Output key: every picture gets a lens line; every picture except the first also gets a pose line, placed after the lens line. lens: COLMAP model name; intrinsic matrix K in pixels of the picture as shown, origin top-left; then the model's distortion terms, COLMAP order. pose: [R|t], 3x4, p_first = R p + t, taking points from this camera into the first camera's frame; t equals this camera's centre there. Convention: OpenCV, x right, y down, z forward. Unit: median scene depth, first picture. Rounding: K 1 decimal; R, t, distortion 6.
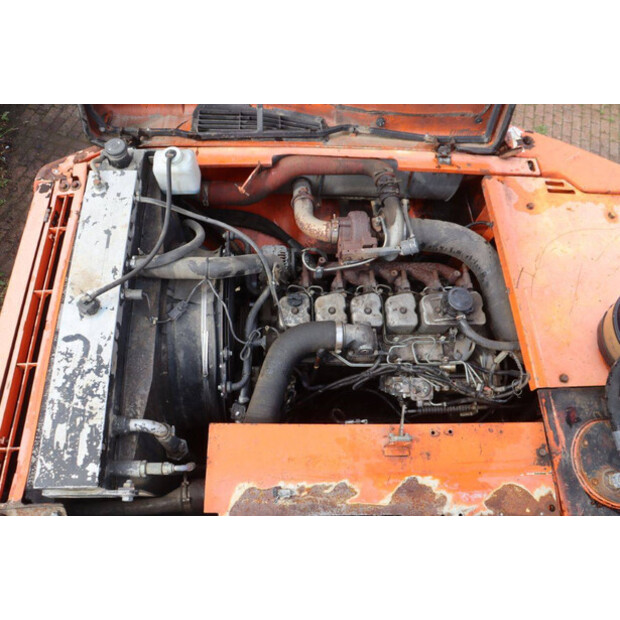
lens RADIAL K [[525.5, 0, 310.0], [0, 525.5, 310.0], [0, 0, 1]] dist [-0.172367, 0.169901]
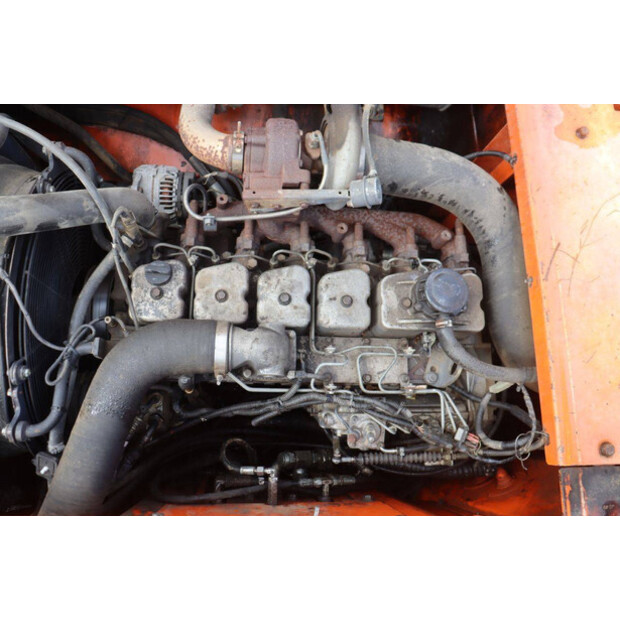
lens RADIAL K [[525.5, 0, 310.0], [0, 525.5, 310.0], [0, 0, 1]] dist [-0.172367, 0.169901]
pose [[0.997178, 0.062129, 0.042138, 0.113595], [-0.068992, 0.979707, 0.188186, -0.096587], [-0.029591, -0.190562, 0.981229, 0.426211]]
